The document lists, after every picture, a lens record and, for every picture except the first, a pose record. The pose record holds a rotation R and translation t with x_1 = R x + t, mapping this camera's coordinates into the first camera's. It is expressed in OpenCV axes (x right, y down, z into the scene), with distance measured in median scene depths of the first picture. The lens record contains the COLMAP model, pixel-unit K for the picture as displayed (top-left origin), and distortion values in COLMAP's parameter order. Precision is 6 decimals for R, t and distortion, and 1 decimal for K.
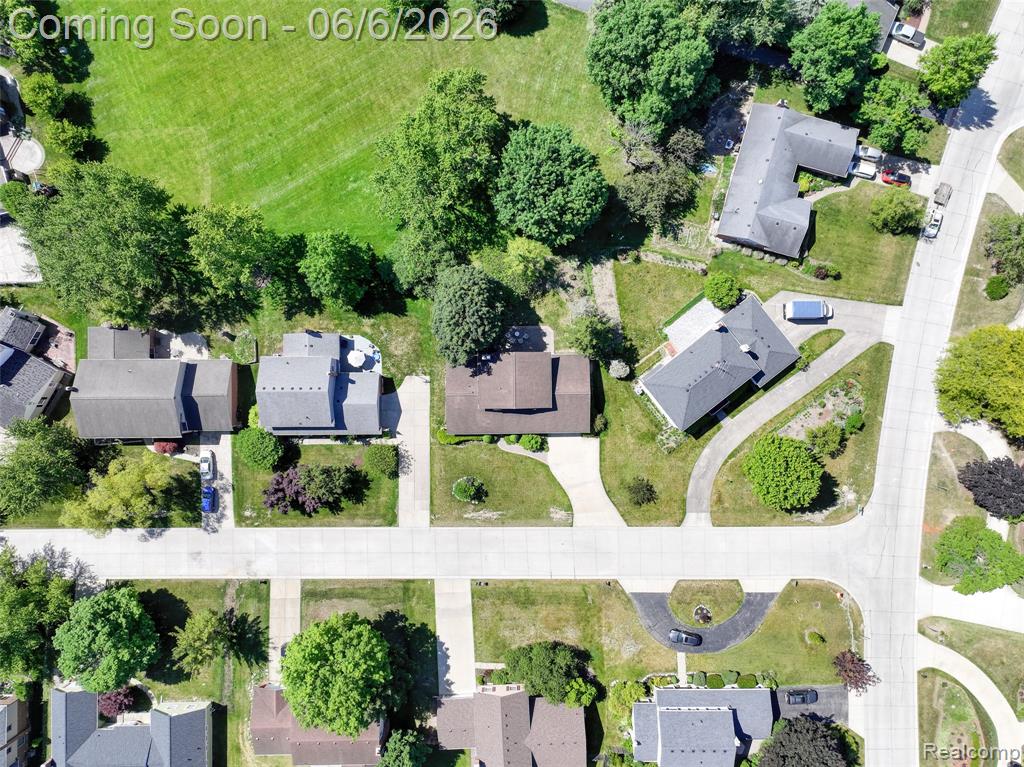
lens RADIAL K [[747.1, 0, 507.1], [0, 747.1, 383.9], [0, 0, 1]] dist [0.010137, 0.008886]
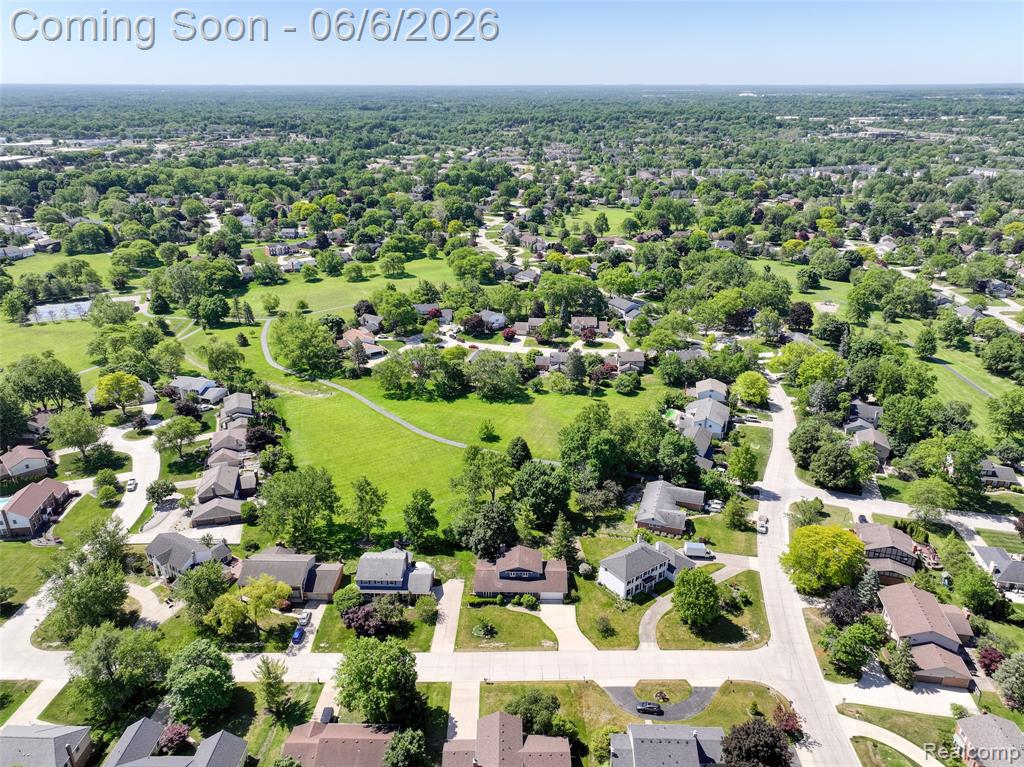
lens RADIAL K [[747.1, 0, 507.1], [0, 747.1, 383.9], [0, 0, 1]] dist [0.010137, 0.008886]
pose [[0.998882, 0.019753, -0.042938, 0.044048], [-0.047232, 0.383864, -0.922181, 1.275432], [-0.001733, 0.923178, 0.384368, 0.025694]]
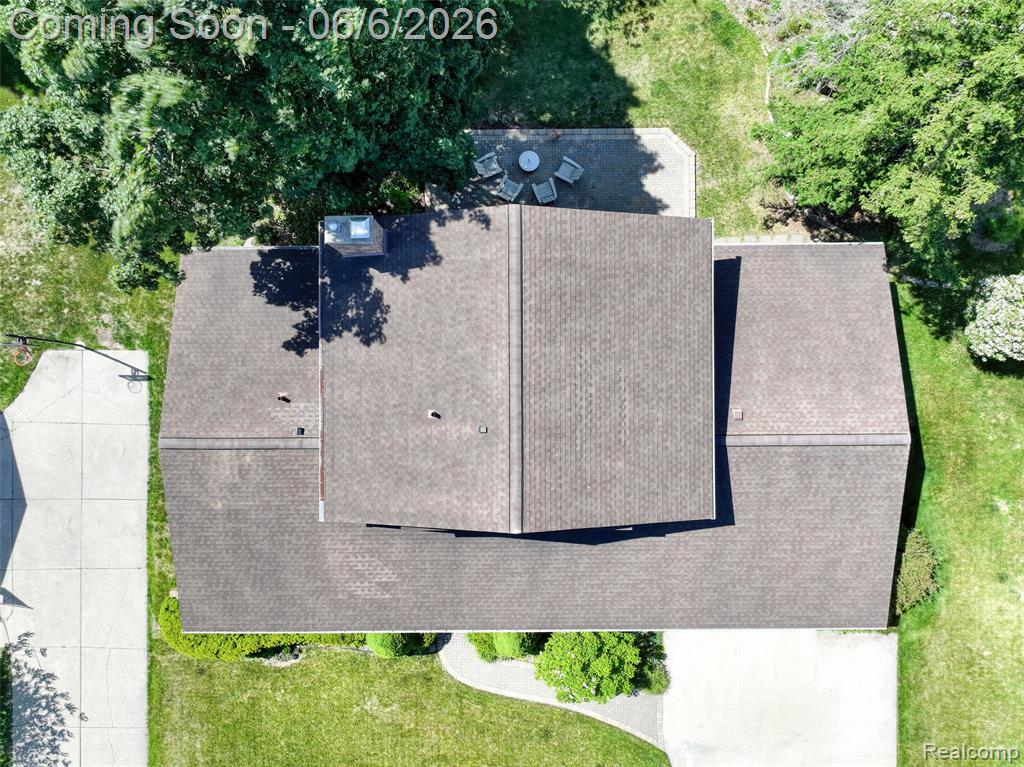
lens RADIAL K [[747.1, 0, 507.1], [0, 747.1, 383.9], [0, 0, 1]] dist [0.010137, 0.008886]
pose [[0.999978, 0.005676, 0.003311, 0.006437], [-0.005679, 0.999984, 0.000801, -0.001350], [-0.003306, -0.000820, 0.999994, 0.776593]]
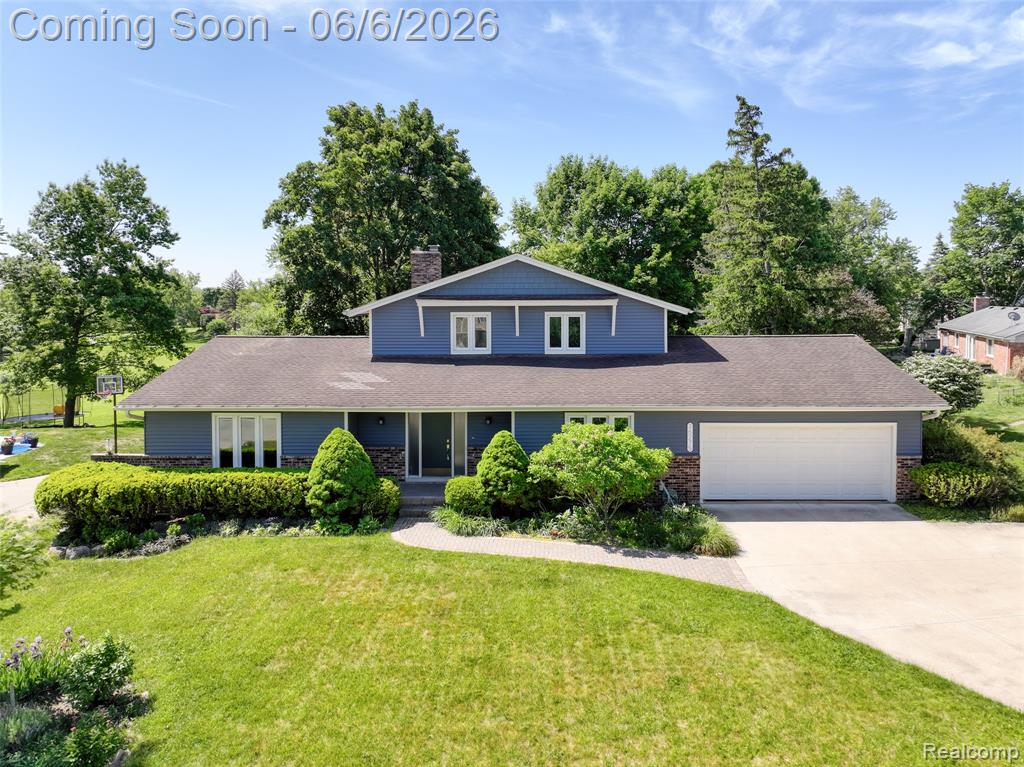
lens RADIAL K [[761.2, 0, 536.4], [0, 761.2, 359.2], [0, 0, 1]] dist [0.009298, 0.001210]
pose [[0.999708, 0.002838, -0.023981, 0.020707], [-0.024123, 0.071462, -0.997152, 0.232264], [-0.001116, 0.997439, 0.071510, 0.953722]]
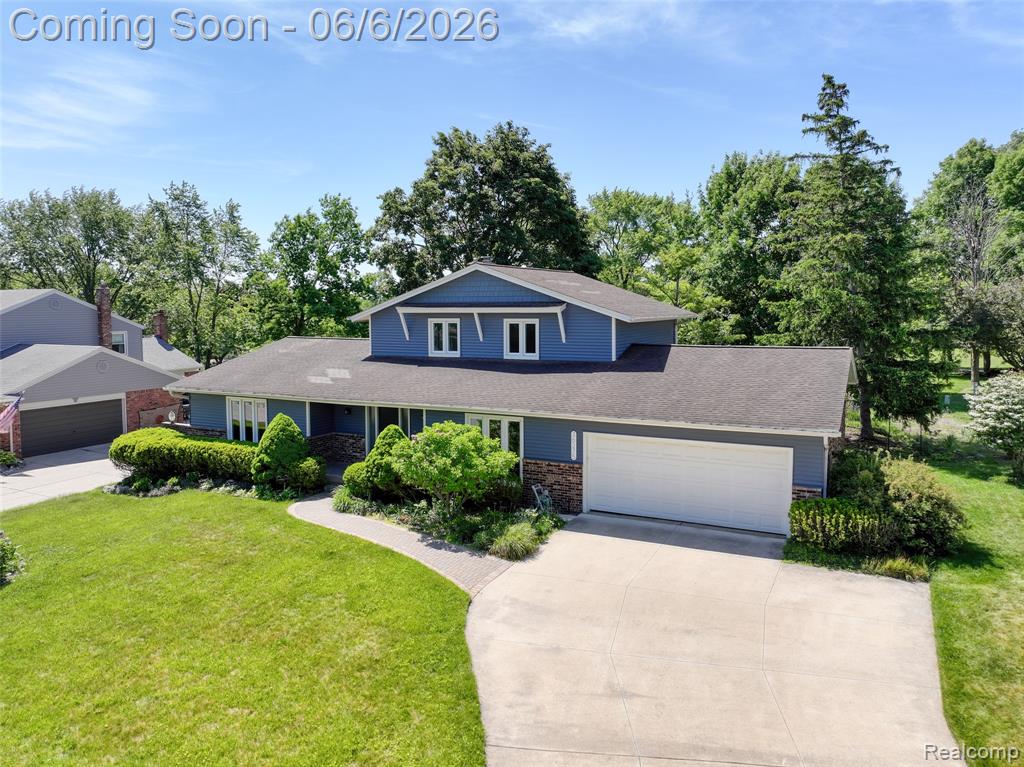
lens RADIAL K [[747.1, 0, 507.1], [0, 747.1, 383.9], [0, 0, 1]] dist [0.010137, 0.008886]
pose [[0.882739, 0.048320, -0.467372, 0.118068], [-0.469860, 0.086823, -0.878461, 0.214509], [-0.001868, 0.995051, 0.099346, 0.953048]]
